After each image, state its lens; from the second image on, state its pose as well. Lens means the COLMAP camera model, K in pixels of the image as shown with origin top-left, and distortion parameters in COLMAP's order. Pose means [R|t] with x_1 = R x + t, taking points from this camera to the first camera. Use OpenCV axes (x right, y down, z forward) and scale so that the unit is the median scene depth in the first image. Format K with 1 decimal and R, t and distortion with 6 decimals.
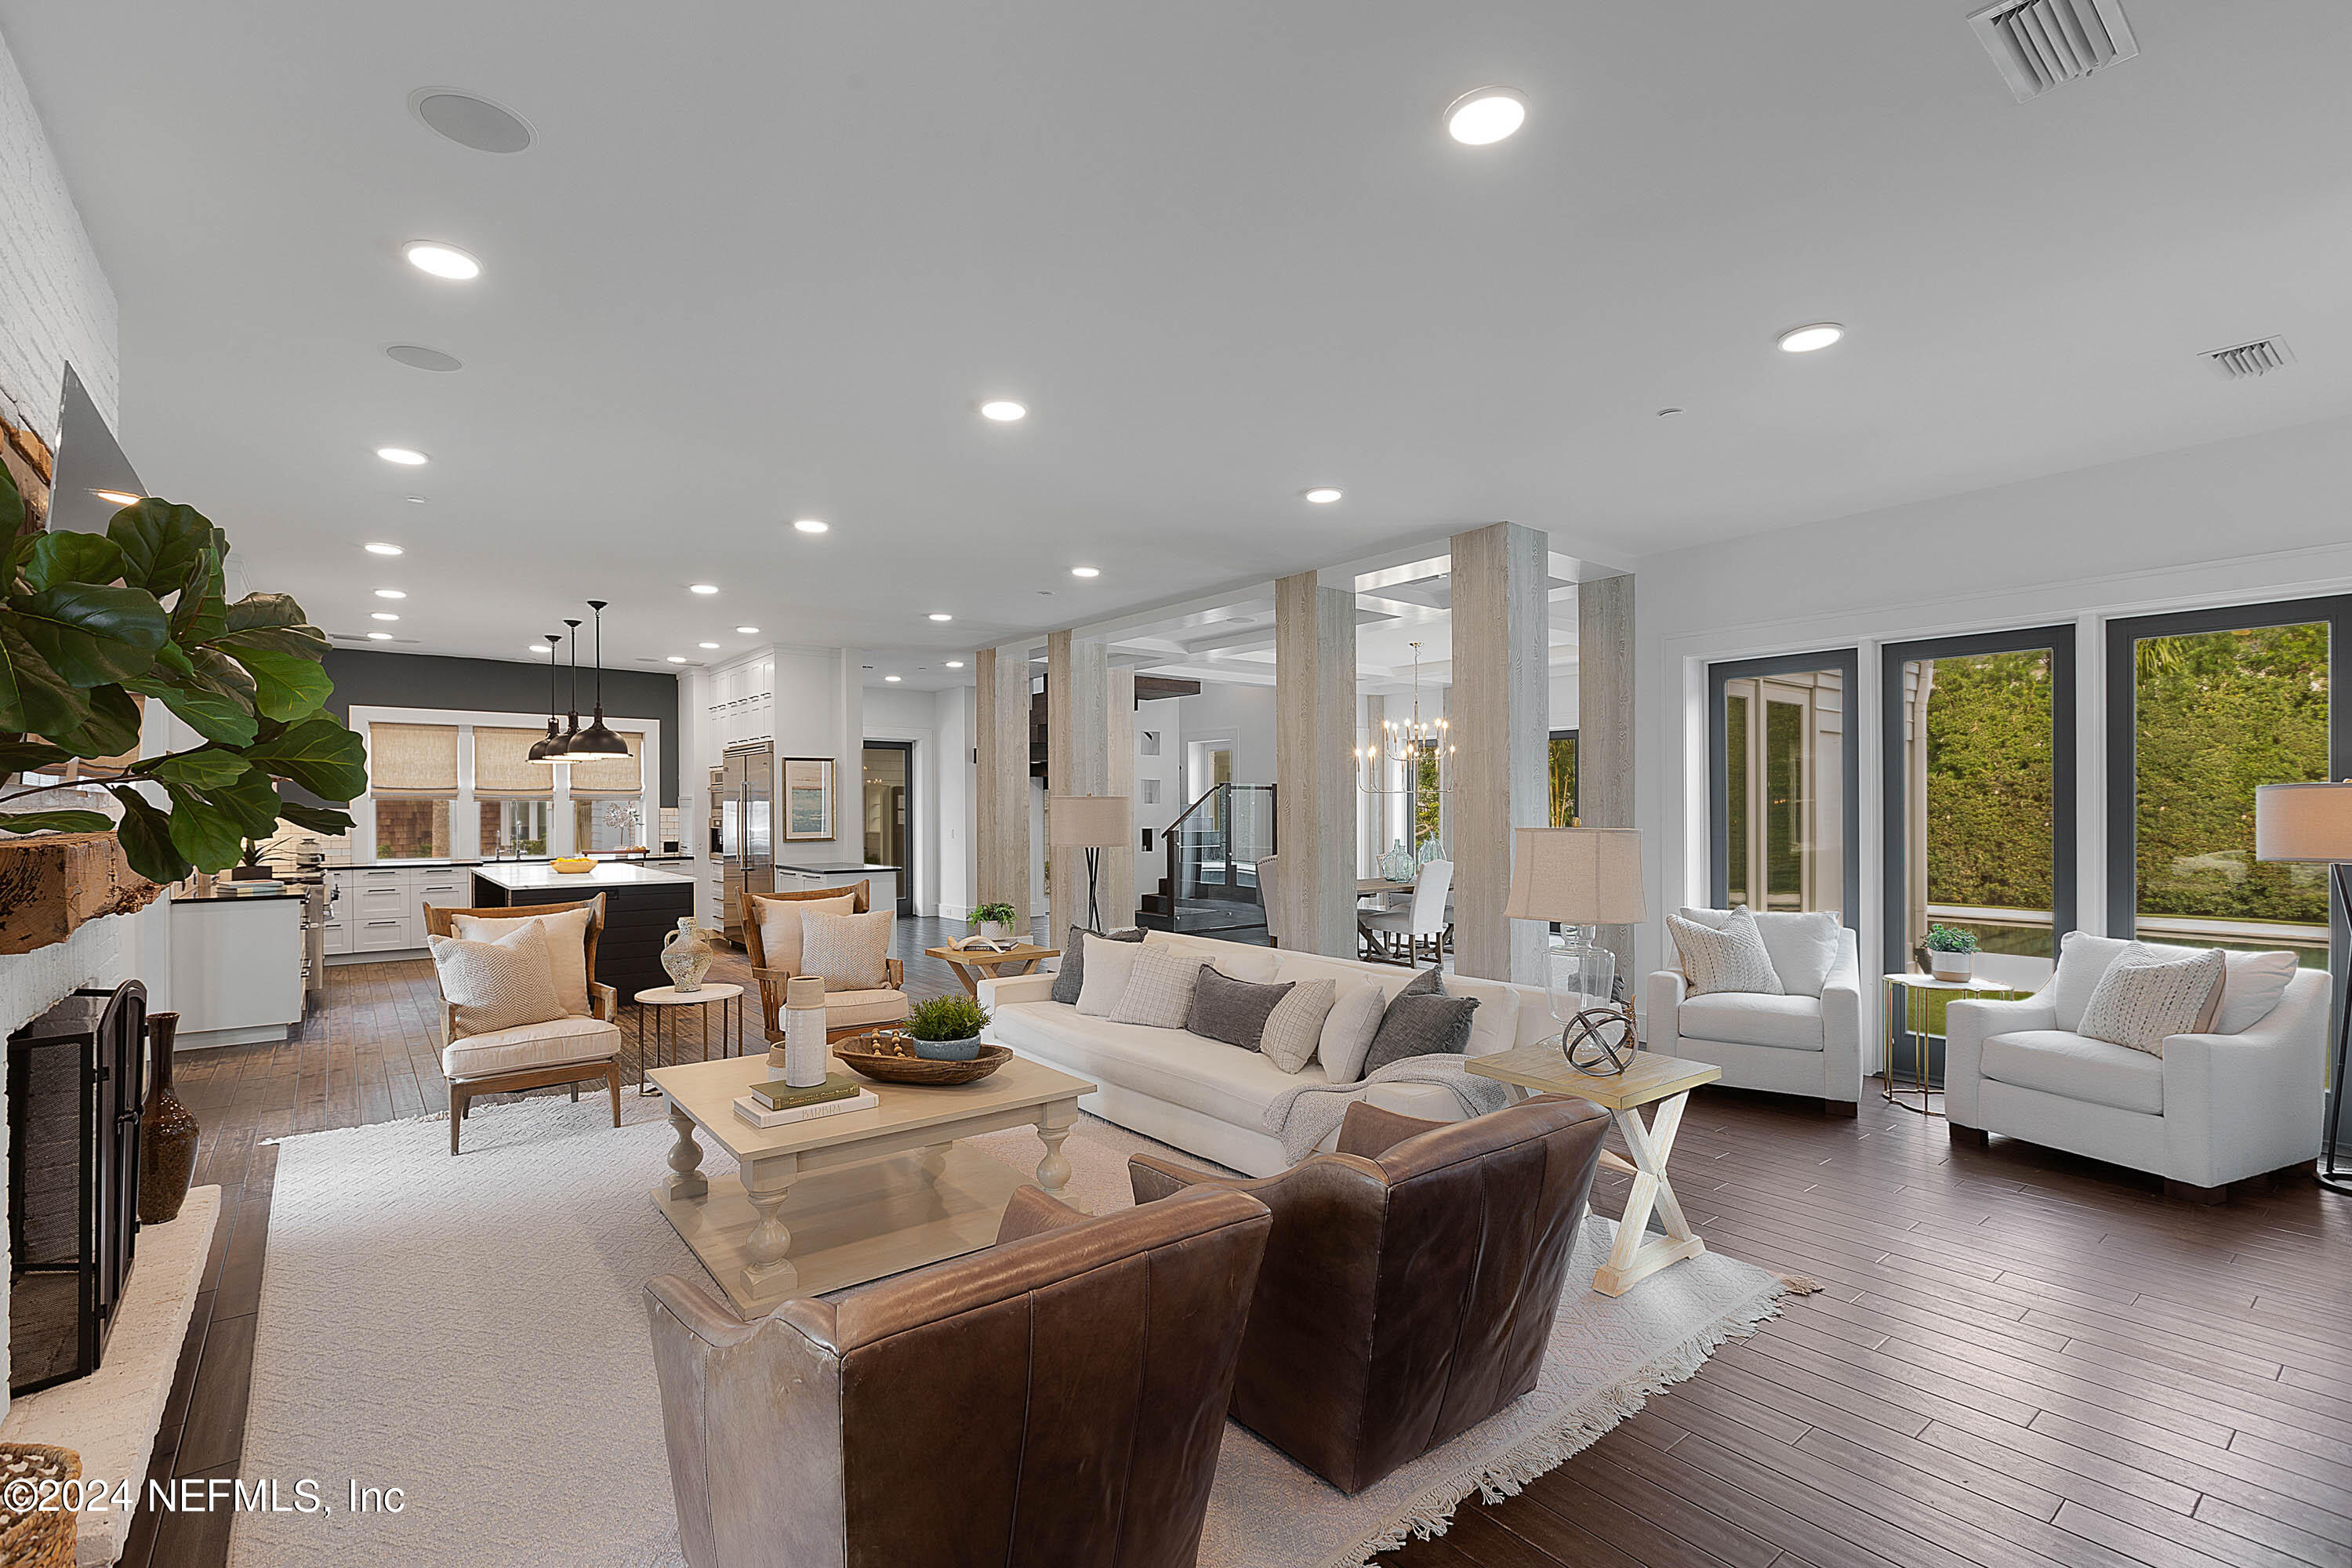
lens RADIAL K [[1053.1, 0, 1153.5], [0, 1053.1, 810.9], [0, 0, 1]] dist [-0.001228, 0.000427]
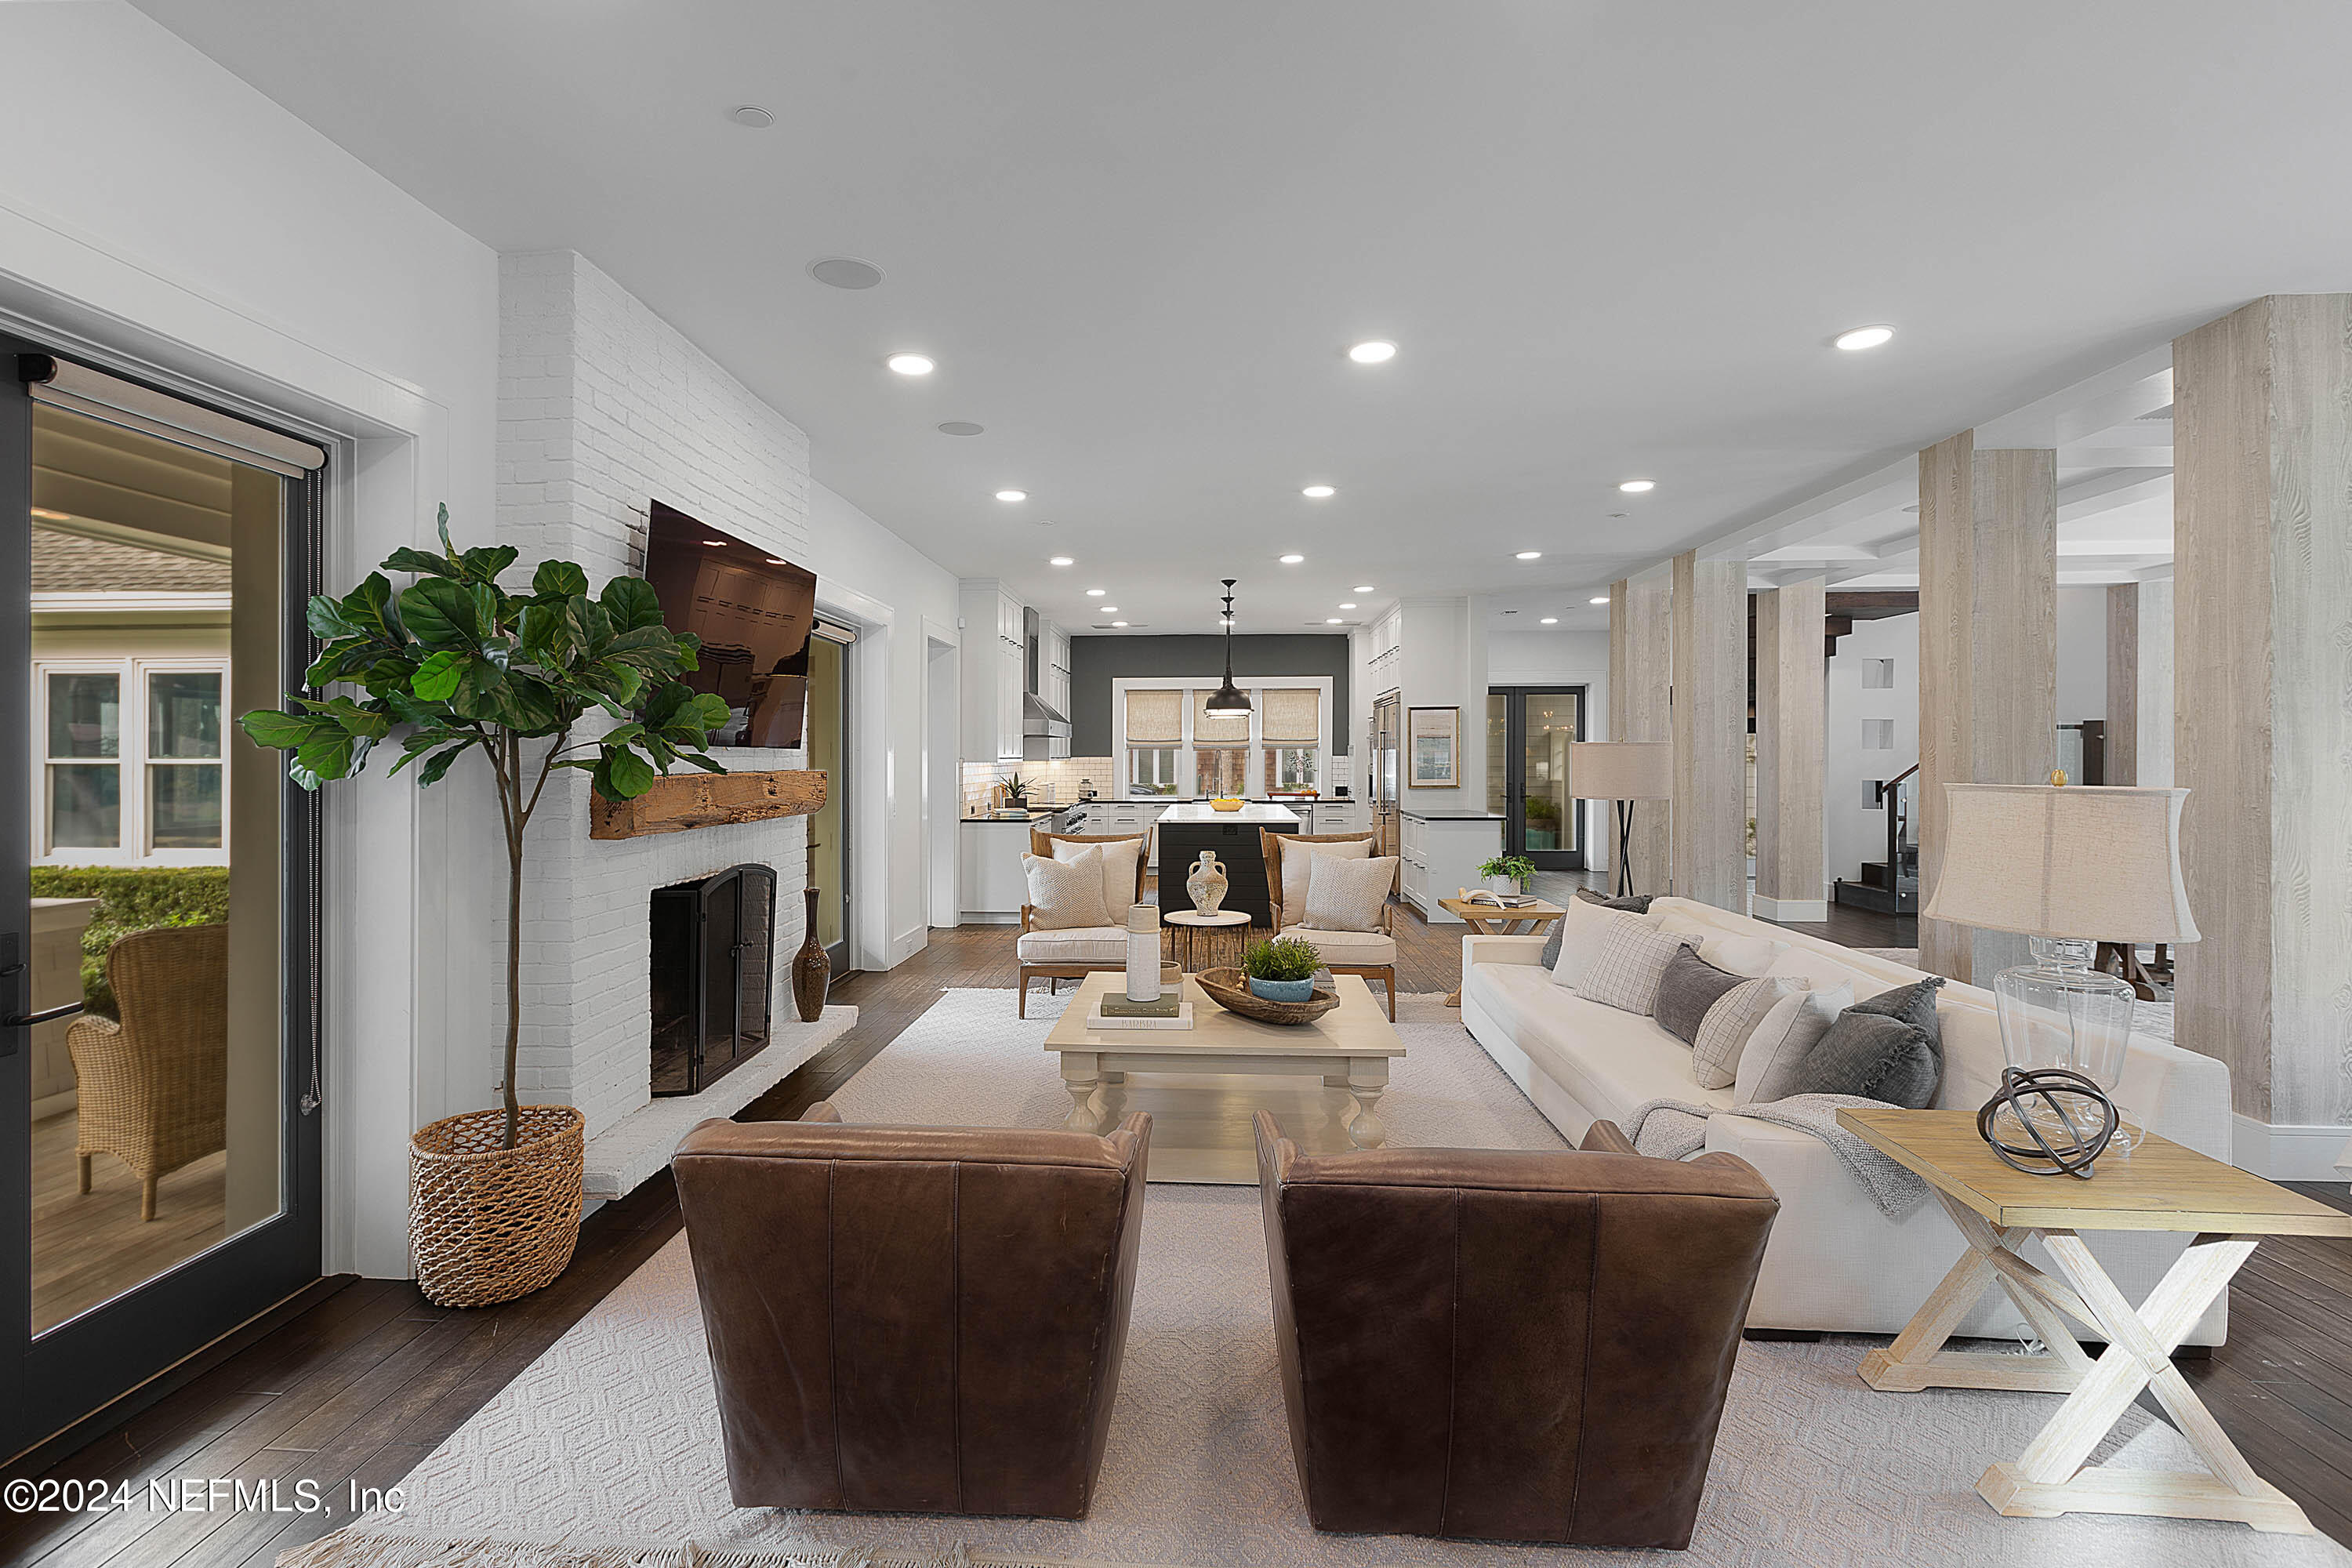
lens RADIAL K [[1053.1, 0, 1151.5], [0, 1053.1, 754.8], [0, 0, 1]] dist [-0.001228, 0.000427]
pose [[0.747115, -0.002820, -0.664689, 0.165636], [0.000703, 0.999994, -0.003452, -0.000291], [0.664694, 0.002111, 0.747112, 0.059283]]
